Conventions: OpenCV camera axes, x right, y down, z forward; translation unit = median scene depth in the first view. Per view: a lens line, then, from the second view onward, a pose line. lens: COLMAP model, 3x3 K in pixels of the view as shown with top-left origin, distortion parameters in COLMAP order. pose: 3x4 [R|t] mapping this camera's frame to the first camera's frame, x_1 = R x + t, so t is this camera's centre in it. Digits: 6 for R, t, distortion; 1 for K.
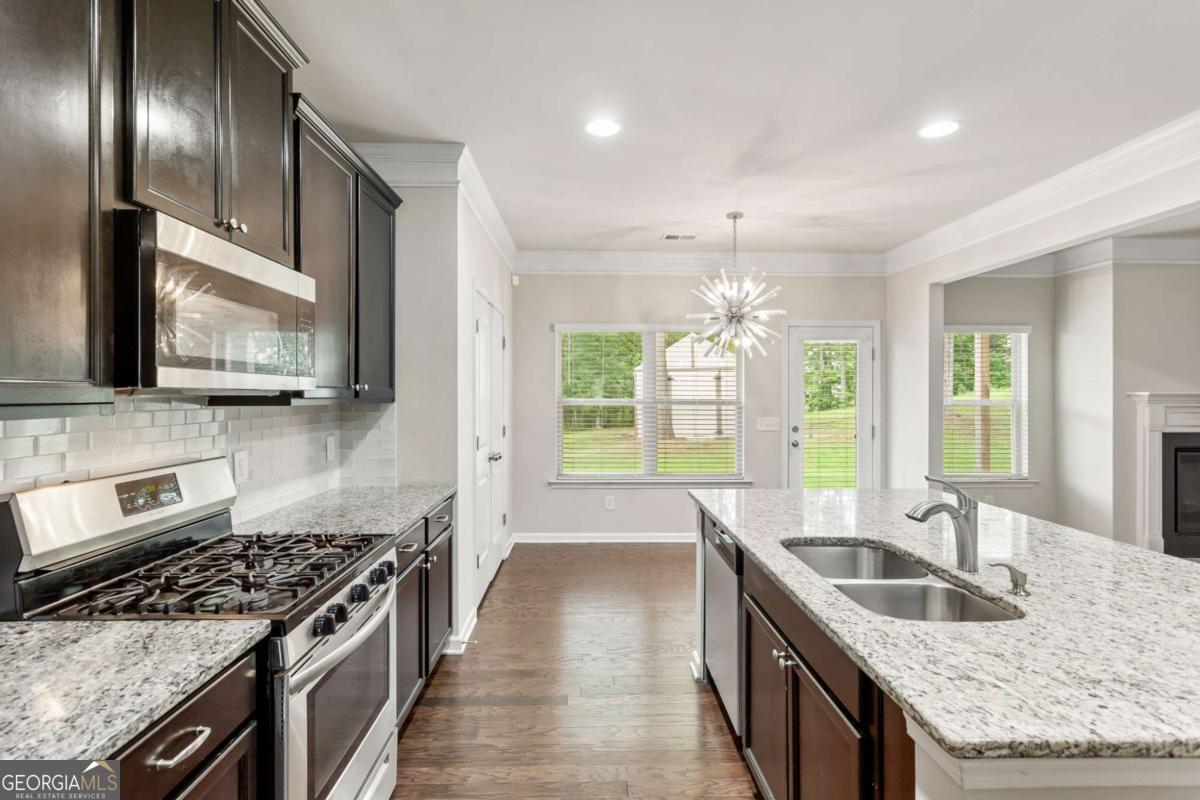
lens RADIAL K [[573.2, 0, 600.0], [0, 573.2, 400.0], [0, 0, 1]] dist [-0.046206, 0.028980]
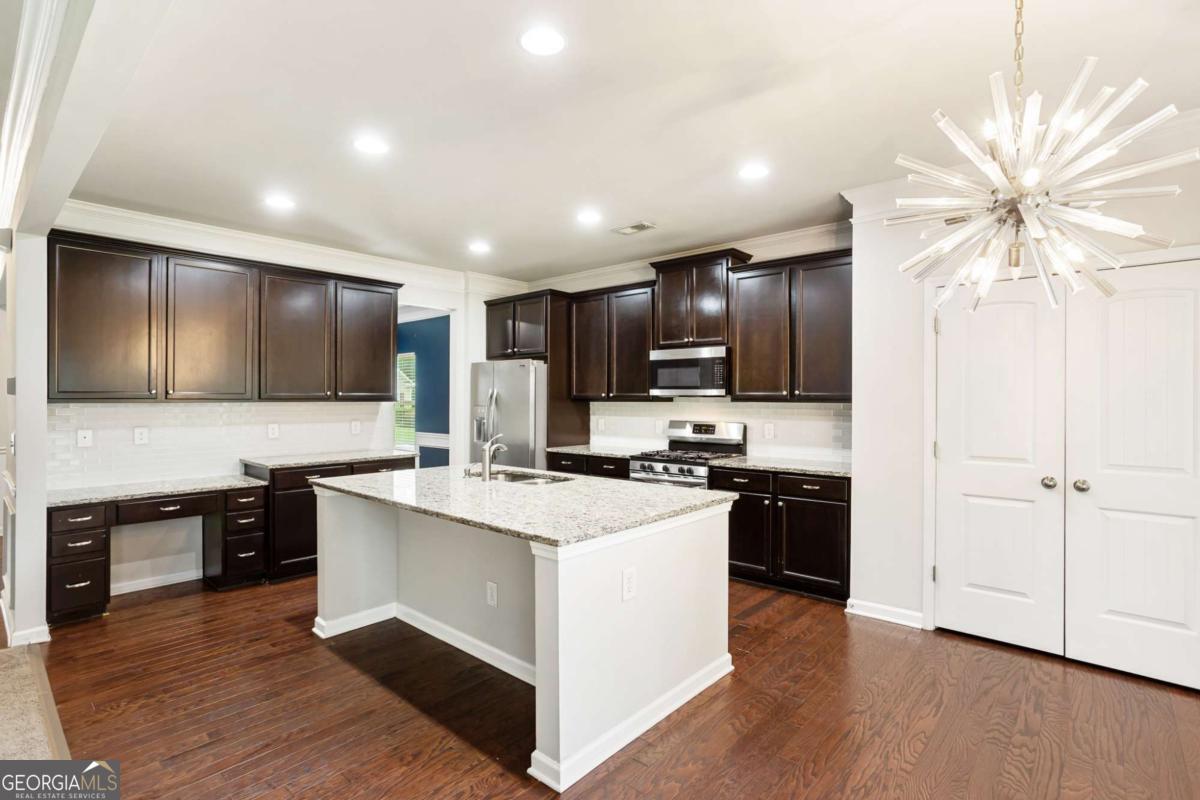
lens RADIAL K [[582.8, 0, 585.5], [0, 582.8, 397.6], [0, 0, 1]] dist [-0.040241, 0.030152]
pose [[-0.695990, 0.000946, -0.718051, 1.000190], [-0.005908, 0.999958, 0.007044, -0.012525], [0.718028, 0.009144, -0.695955, 1.420283]]
